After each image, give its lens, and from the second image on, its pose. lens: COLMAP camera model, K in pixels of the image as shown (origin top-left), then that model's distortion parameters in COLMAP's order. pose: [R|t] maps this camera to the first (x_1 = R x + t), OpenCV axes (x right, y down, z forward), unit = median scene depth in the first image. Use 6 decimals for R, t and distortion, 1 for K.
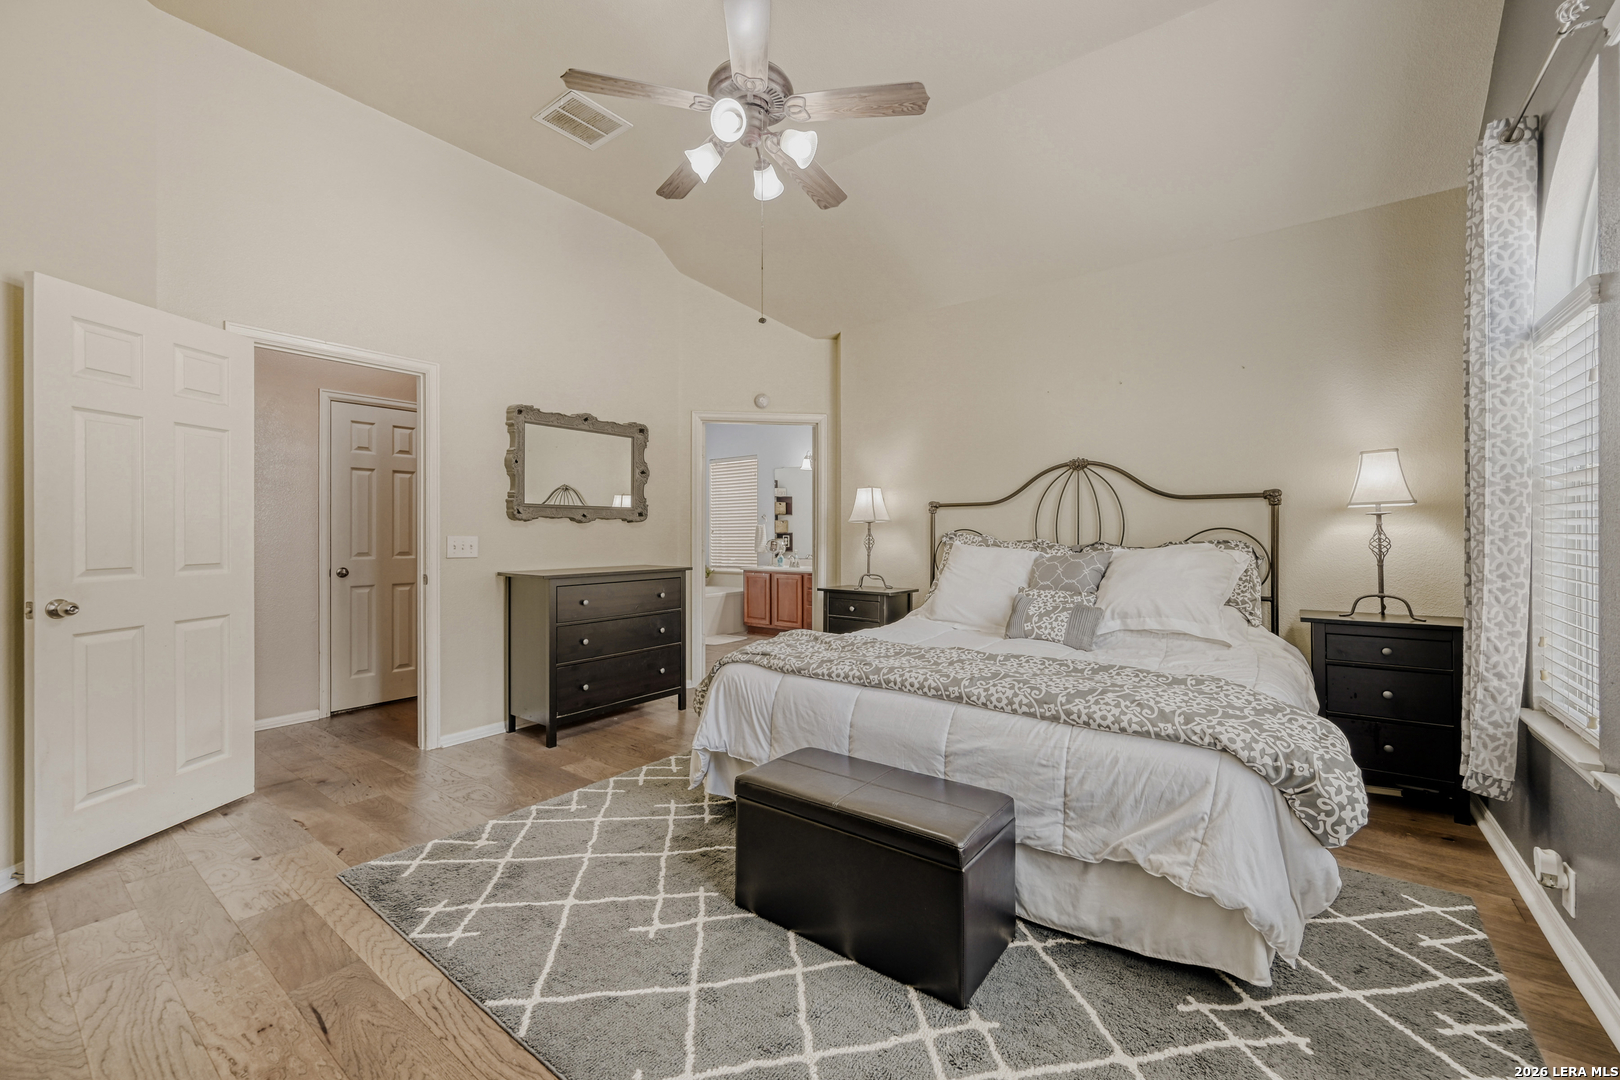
lens RADIAL K [[644.9, 0, 808.3], [0, 644.9, 538.9], [0, 0, 1]] dist [0.001634, -0.000346]
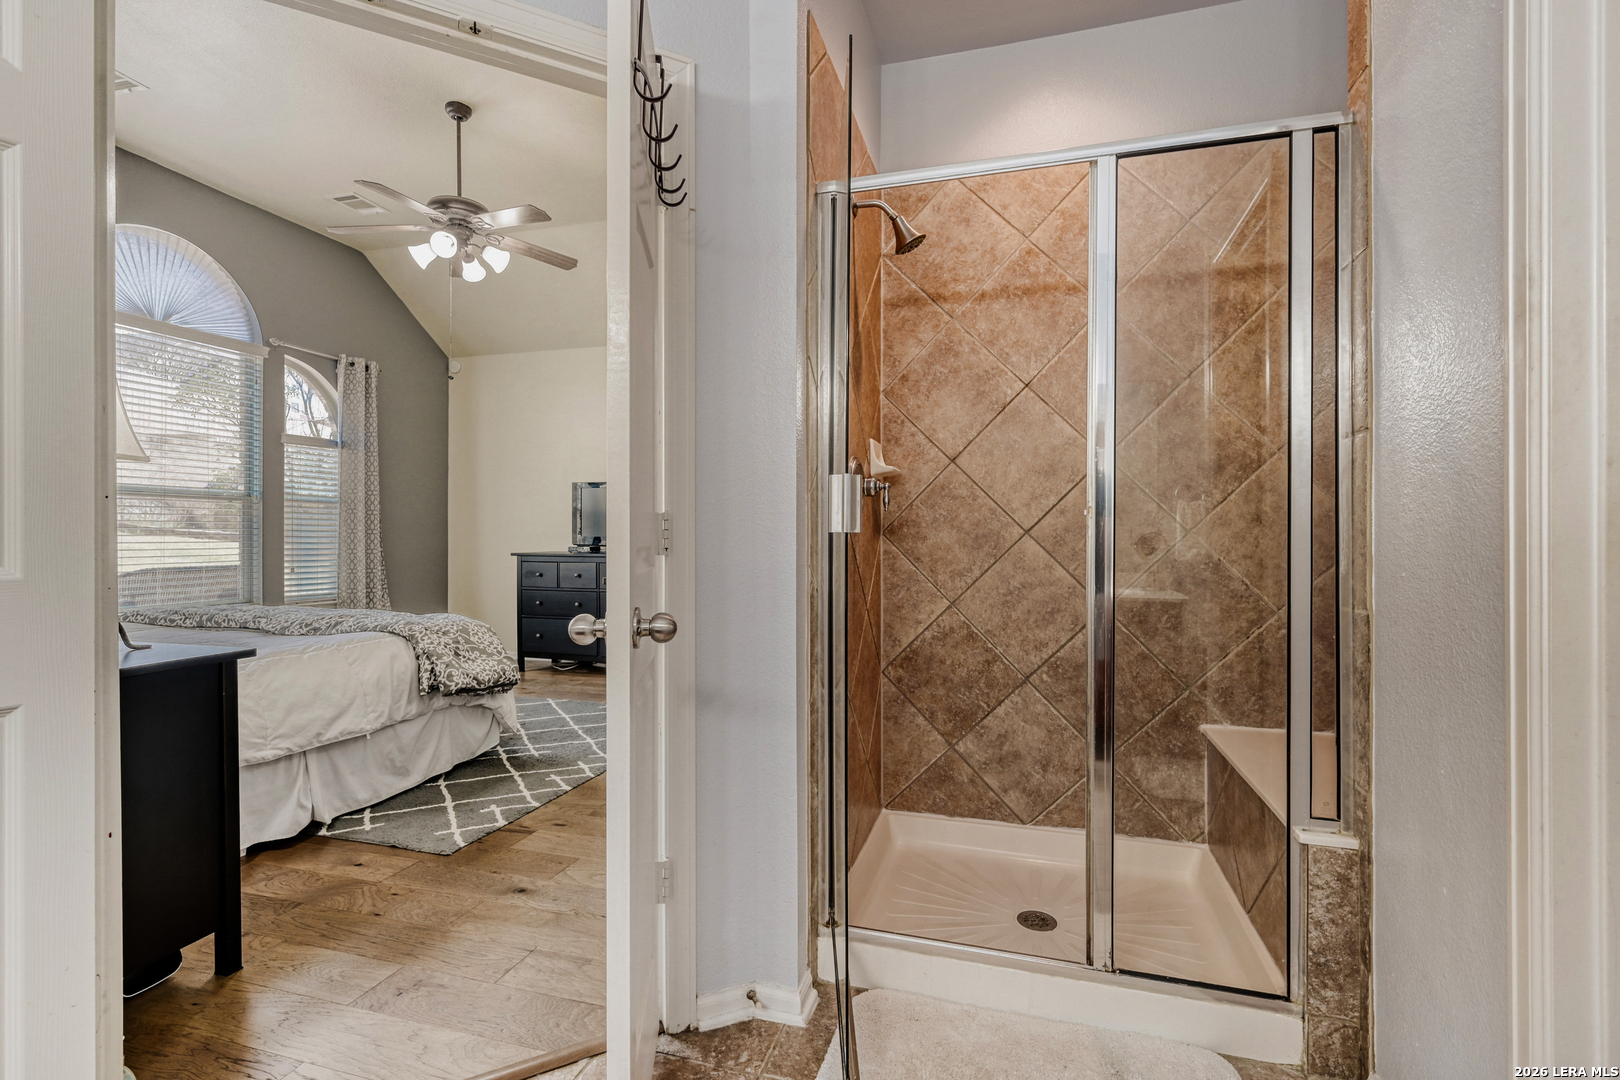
lens RADIAL K [[726.2, 0, 808.7], [0, 726.2, 540.9], [0, 0, 1]] dist [0.001055, -0.000422]
pose [[-0.935899, 0.001494, -0.352266, -0.243123], [-0.001685, 0.999961, 0.008717, 0.022474], [0.352265, 0.008752, -0.935859, 2.746629]]
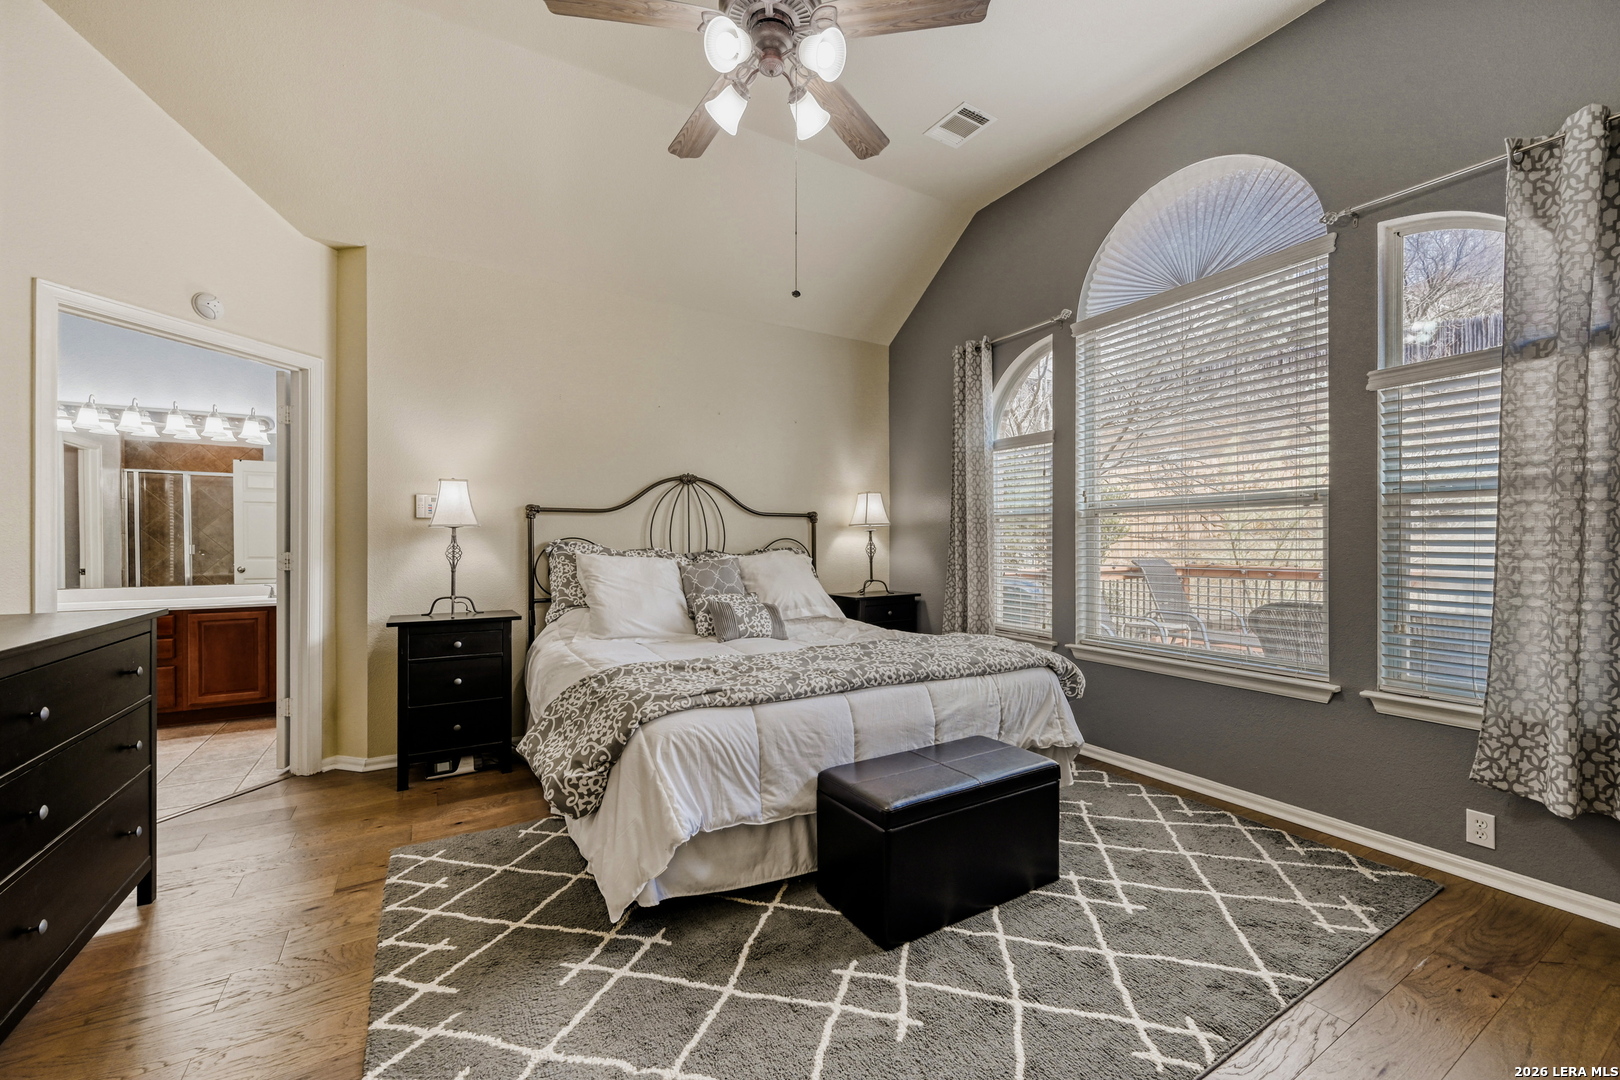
lens RADIAL K [[644.9, 0, 814.0], [0, 644.9, 544.7], [0, 0, 1]] dist [0.001634, -0.000346]
pose [[0.372085, -0.000753, 0.928198, -0.823007], [0.006051, 0.999980, -0.001614, -0.002538], [-0.928179, 0.006217, 0.372082, 0.625013]]
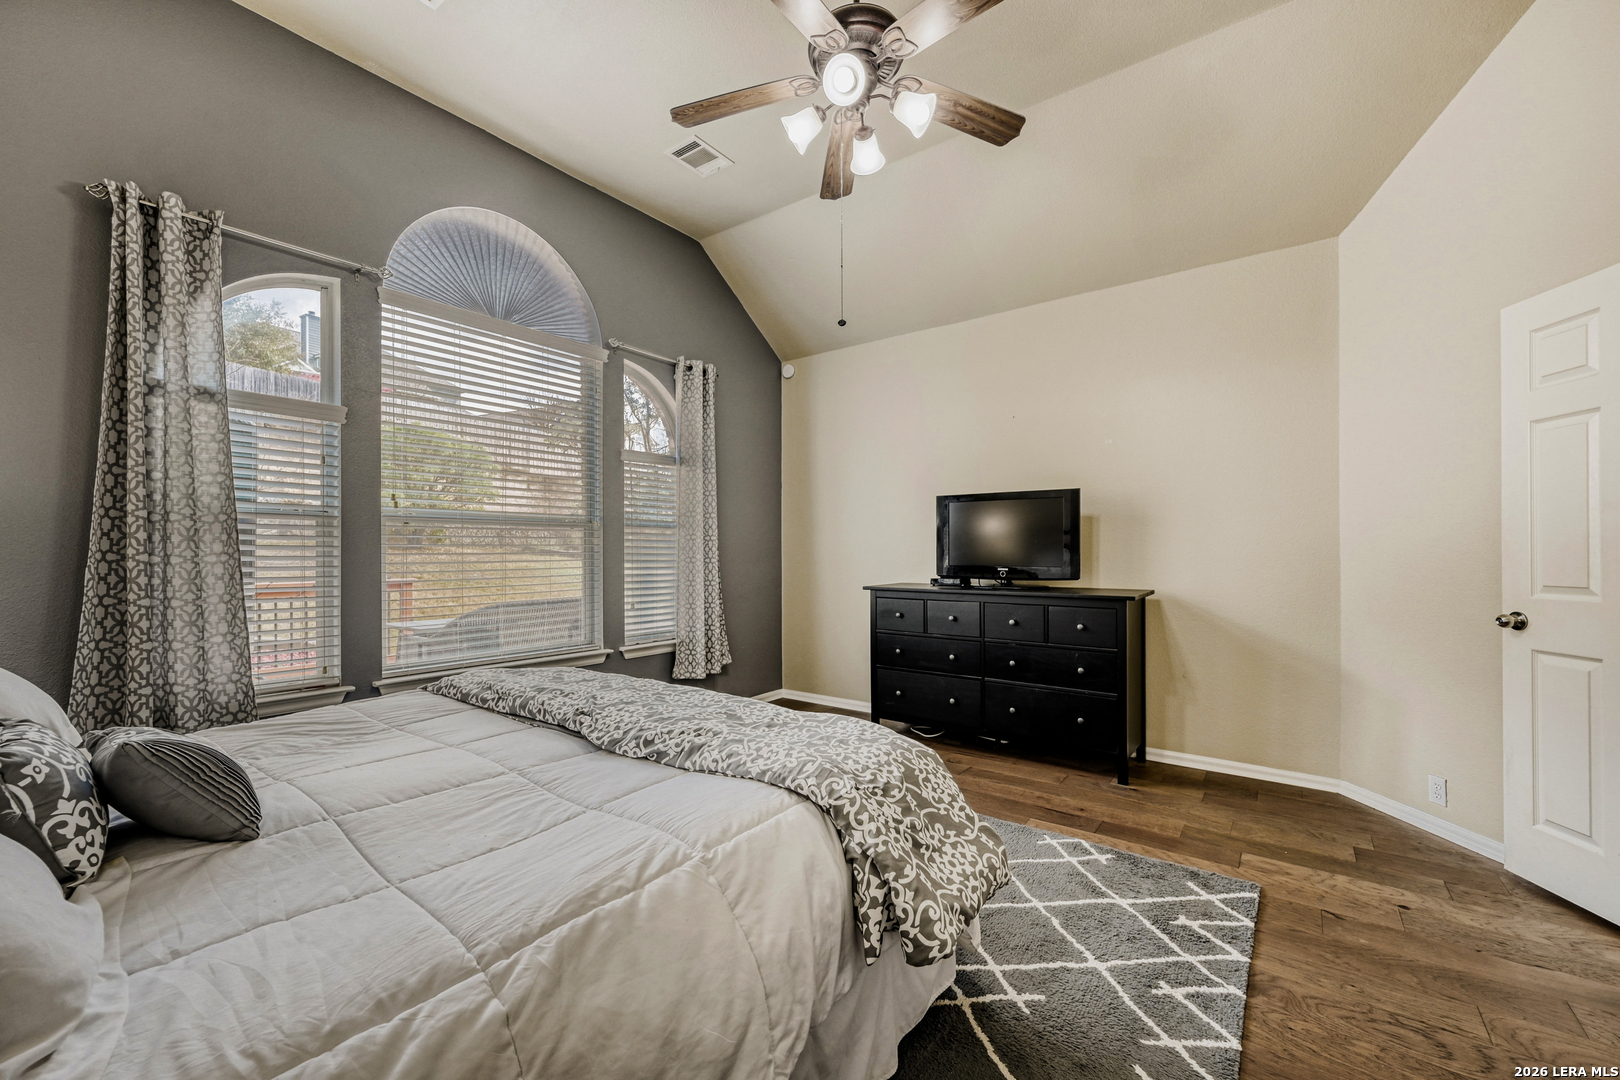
lens RADIAL K [[644.9, 0, 811.4], [0, 644.9, 550.9], [0, 0, 1]] dist [0.001634, -0.000346]
pose [[-0.999962, 0.006438, -0.005955, -0.018890], [0.006433, 0.999979, 0.000822, -0.011653], [0.005960, 0.000784, -0.999982, 1.844267]]
